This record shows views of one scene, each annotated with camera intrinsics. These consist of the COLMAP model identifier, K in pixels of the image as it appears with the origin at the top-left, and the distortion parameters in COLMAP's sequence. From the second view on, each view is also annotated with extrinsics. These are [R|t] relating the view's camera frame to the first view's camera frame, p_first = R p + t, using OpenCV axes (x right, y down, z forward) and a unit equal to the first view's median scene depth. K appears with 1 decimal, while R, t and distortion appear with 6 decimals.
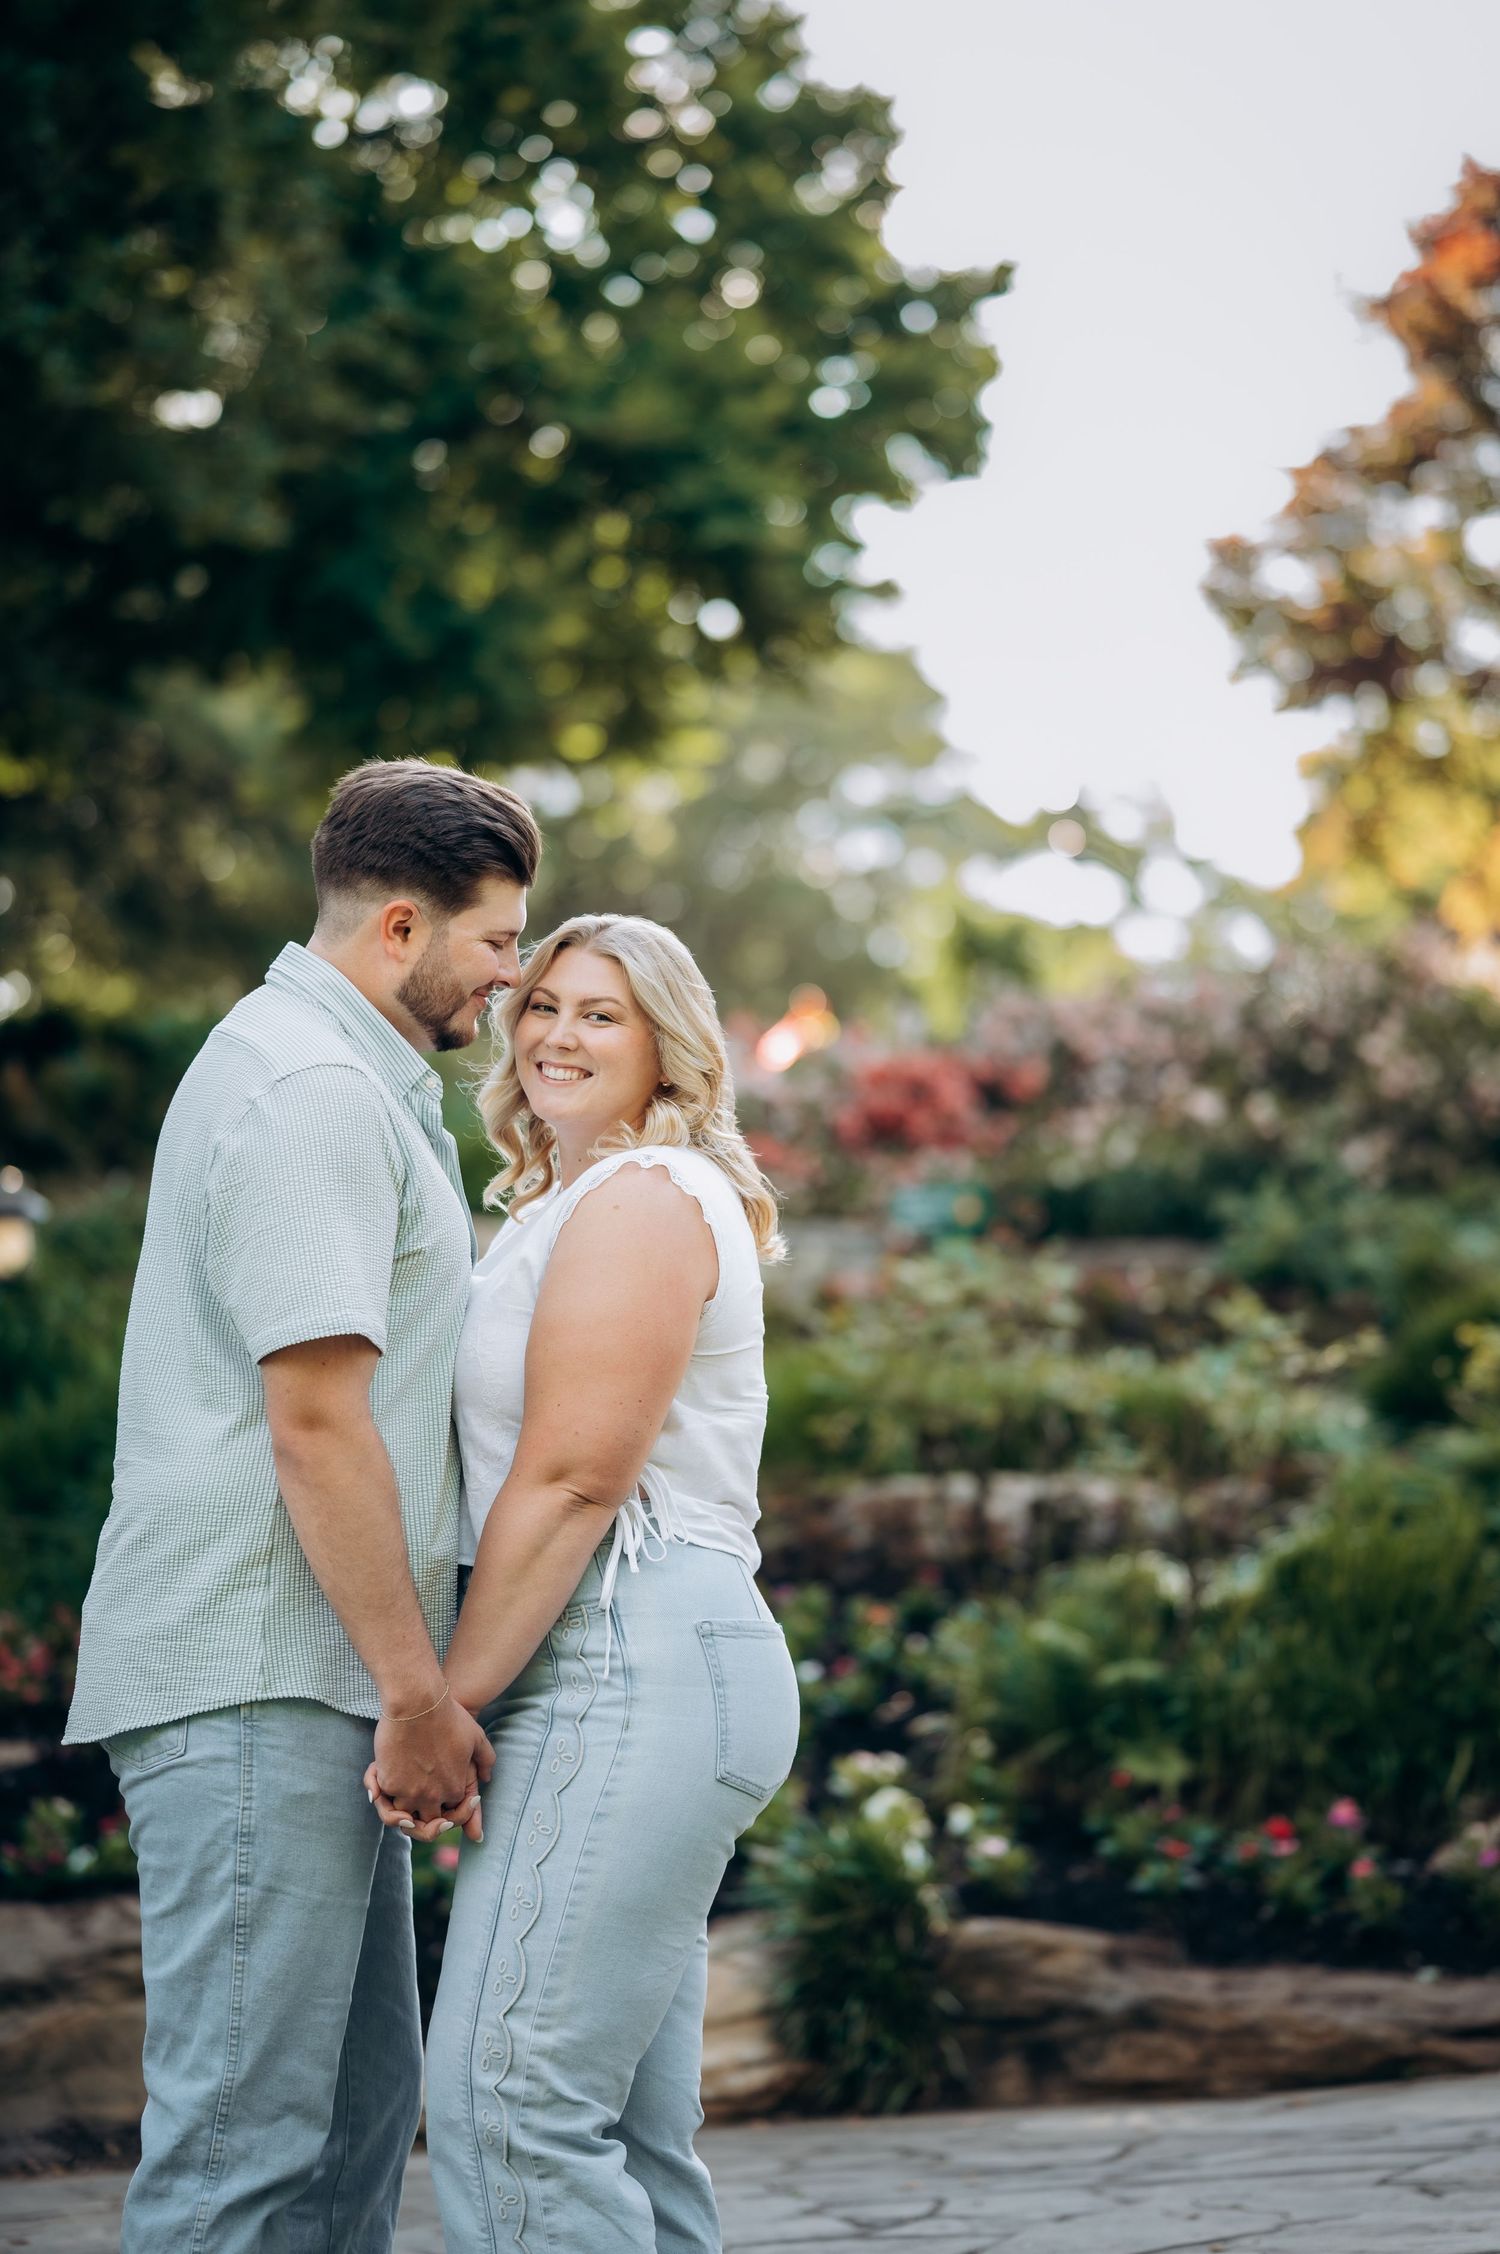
lens RADIAL K [[5729.2, 0, 749.3], [0, 5729.2, 858.1], [0, 0, 1]] dist [0.065529, -0.900900]
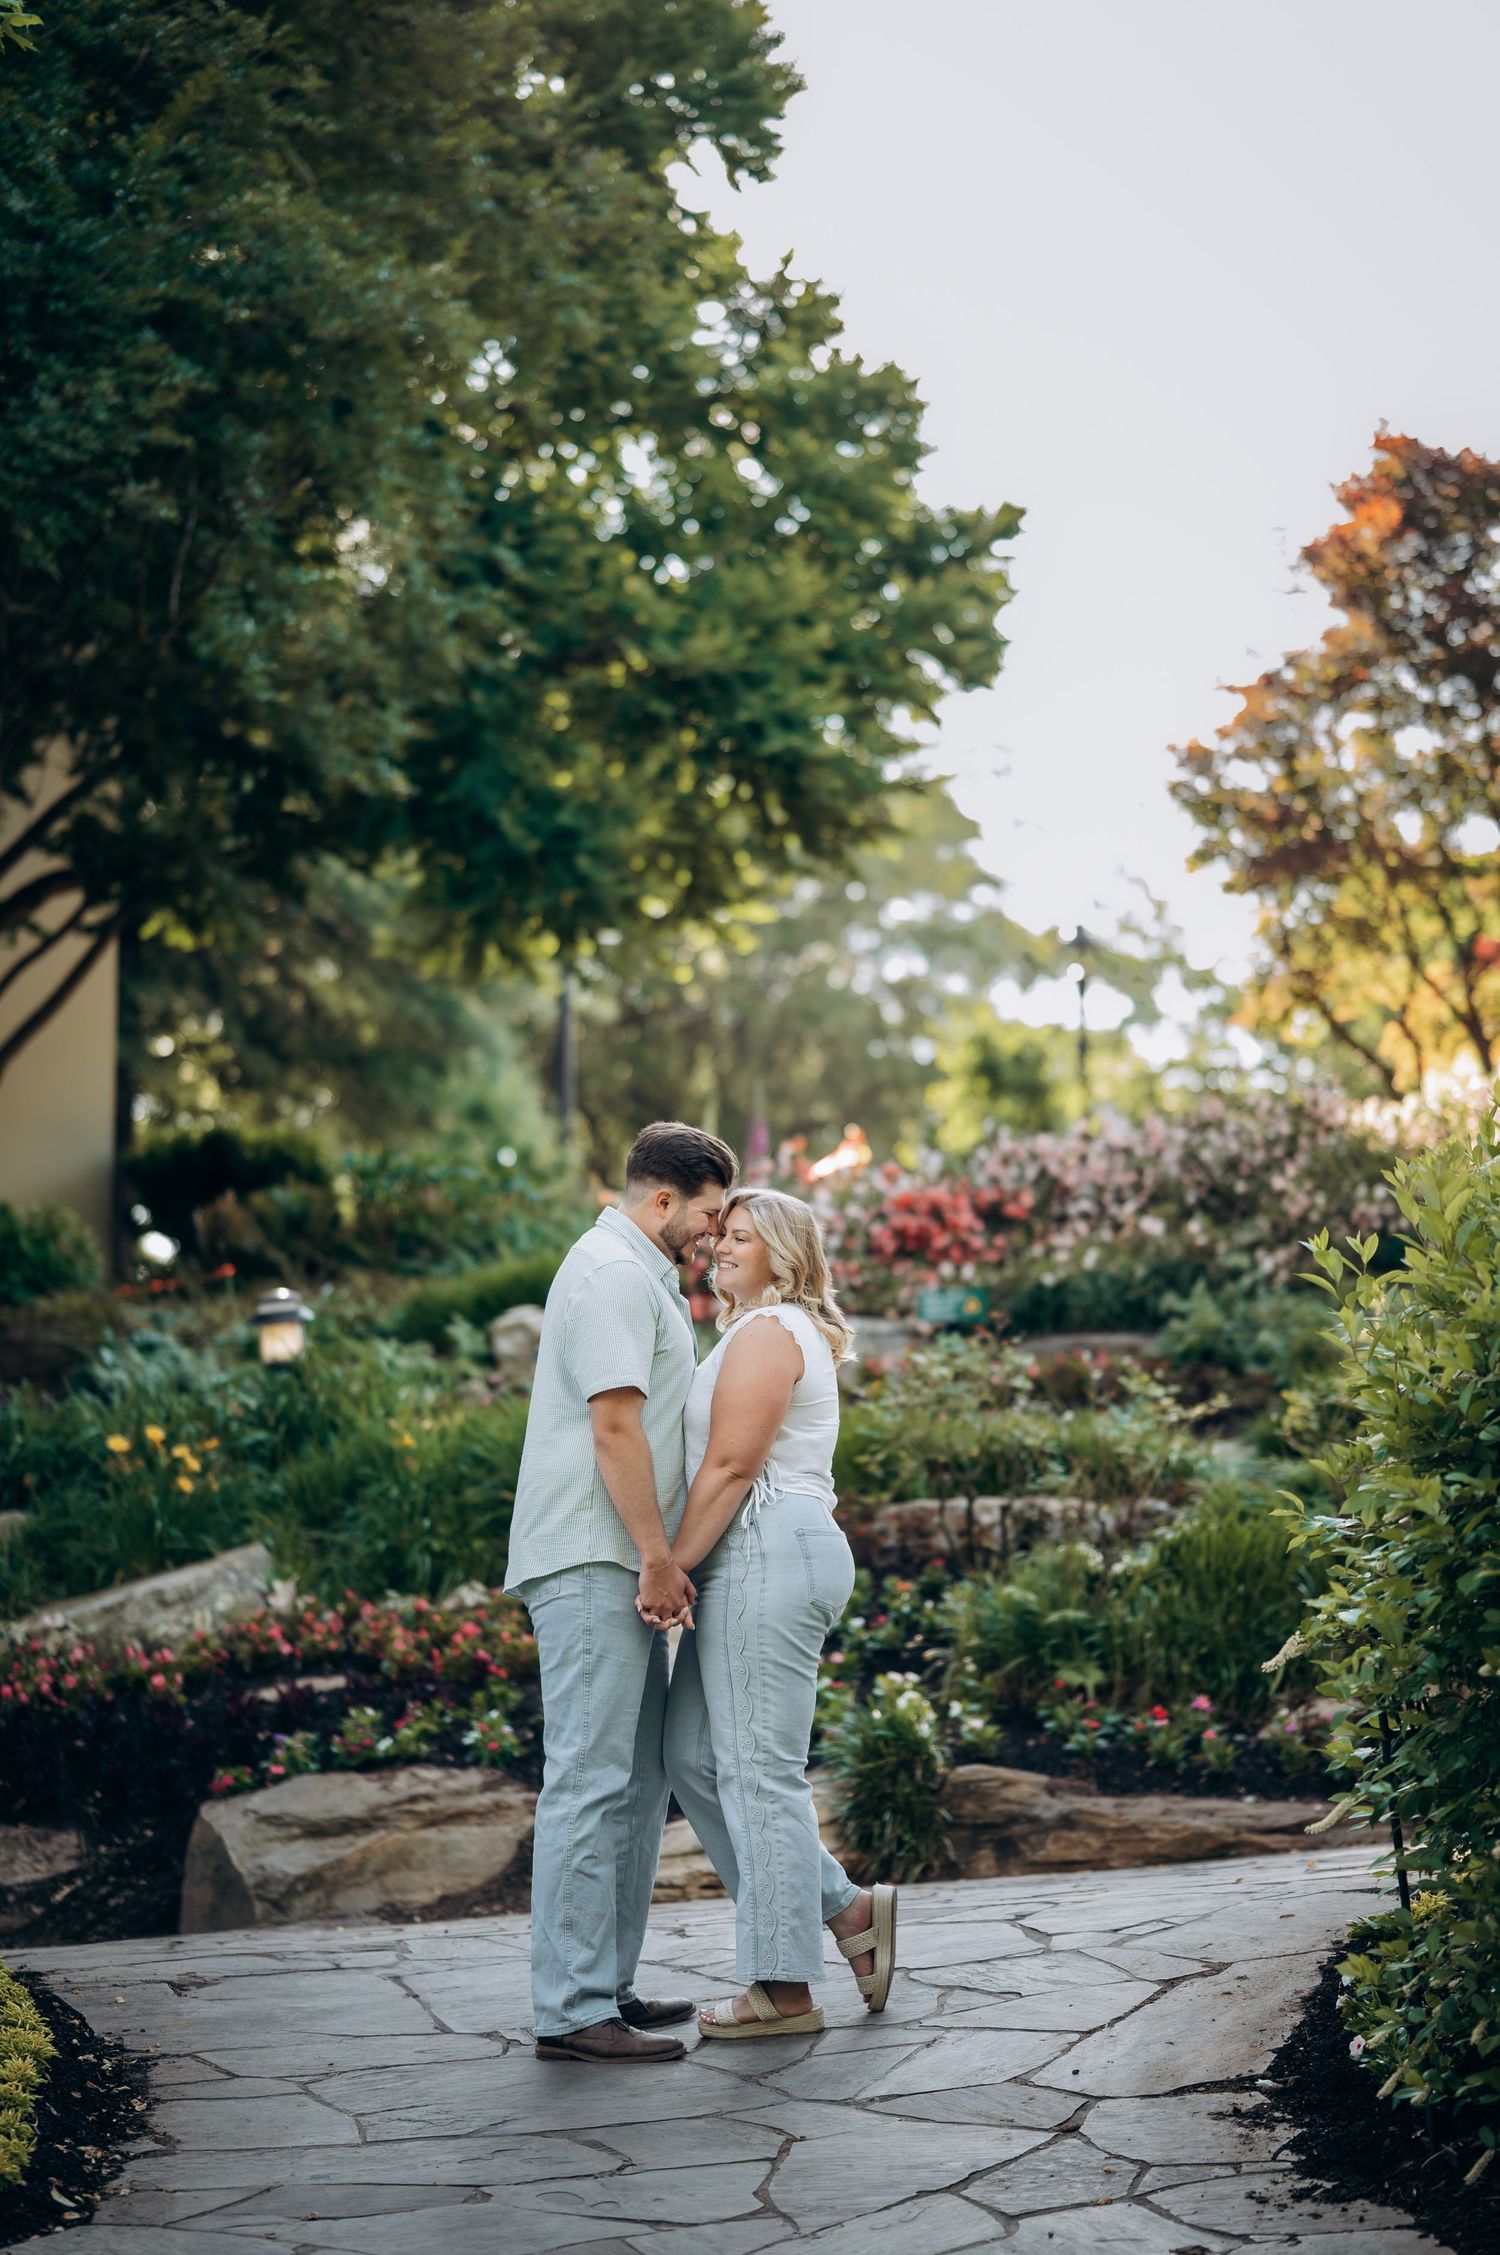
lens RADIAL K [[5633.2, 0, 746.0], [0, 5633.2, 721.5], [0, 0, 1]] dist [-0.000384, -0.080647]
pose [[0.999927, -0.009098, -0.007899, -0.005011], [0.008782, 0.999197, -0.039102, -0.036826], [0.008249, 0.039029, 0.999204, -0.483598]]
